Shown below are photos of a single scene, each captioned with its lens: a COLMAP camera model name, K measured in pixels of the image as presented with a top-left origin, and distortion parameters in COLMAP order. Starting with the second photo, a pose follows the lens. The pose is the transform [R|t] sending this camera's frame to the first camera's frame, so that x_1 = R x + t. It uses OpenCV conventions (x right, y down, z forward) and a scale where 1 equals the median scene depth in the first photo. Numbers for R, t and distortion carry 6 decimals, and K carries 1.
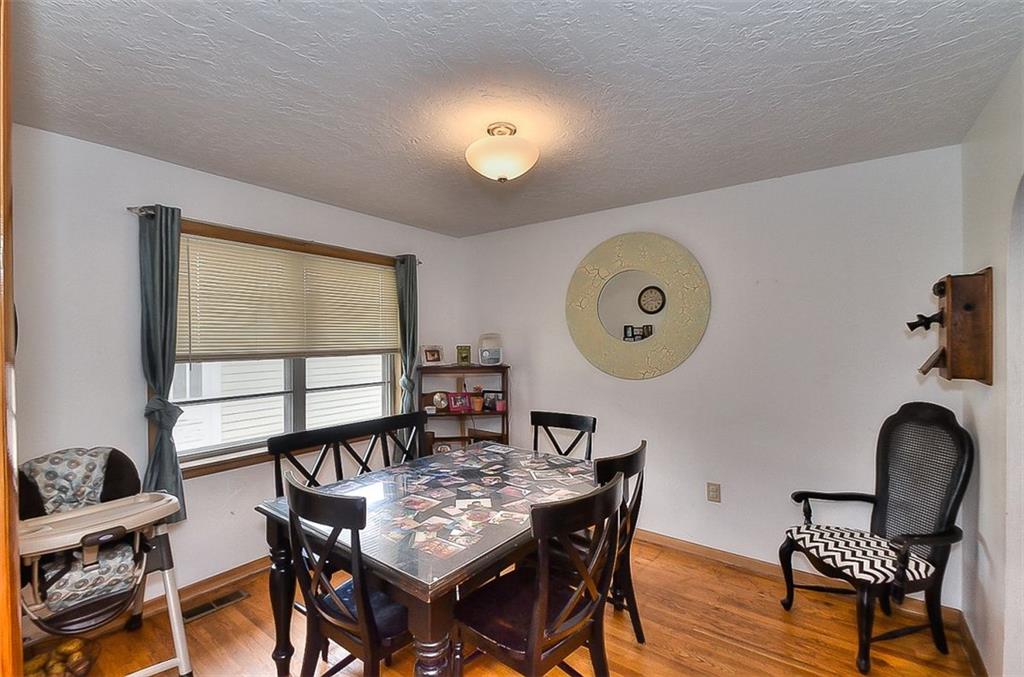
lens RADIAL K [[443.0, 0, 495.4], [0, 443.0, 340.8], [0, 0, 1]] dist [0.021941, -0.016264]
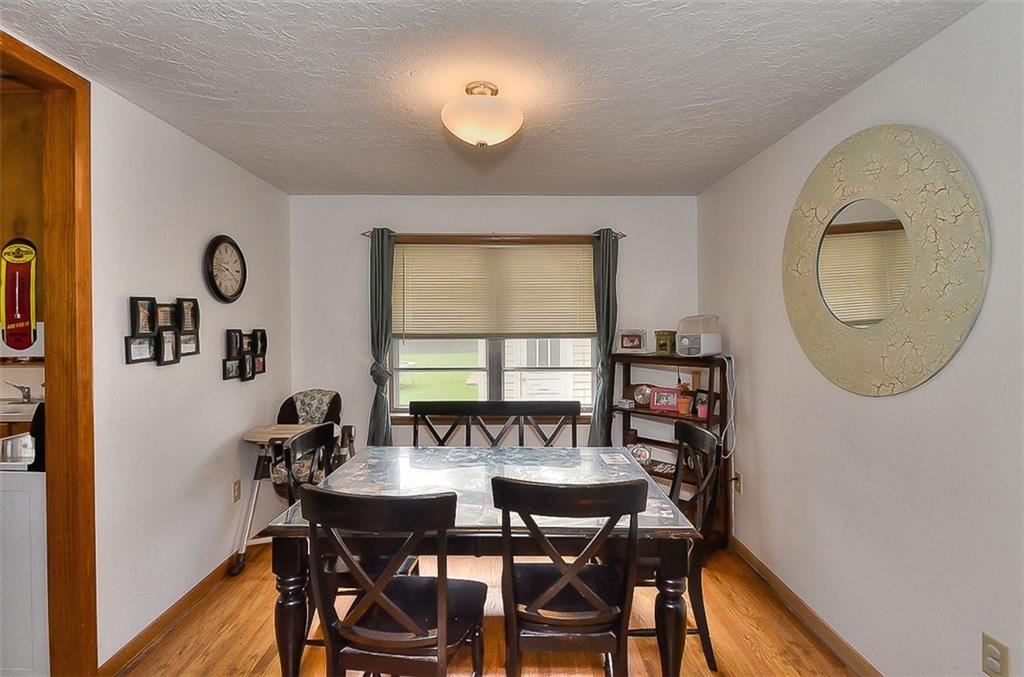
lens RADIAL K [[464.5, 0, 524.5], [0, 464.5, 326.4], [0, 0, 1]] dist [-0.001114, -0.000233]
pose [[0.637774, 0.008546, -0.770176, 0.513890], [-0.005815, 0.999963, 0.006280, -0.000827], [0.770202, 0.000474, 0.637800, 0.310963]]
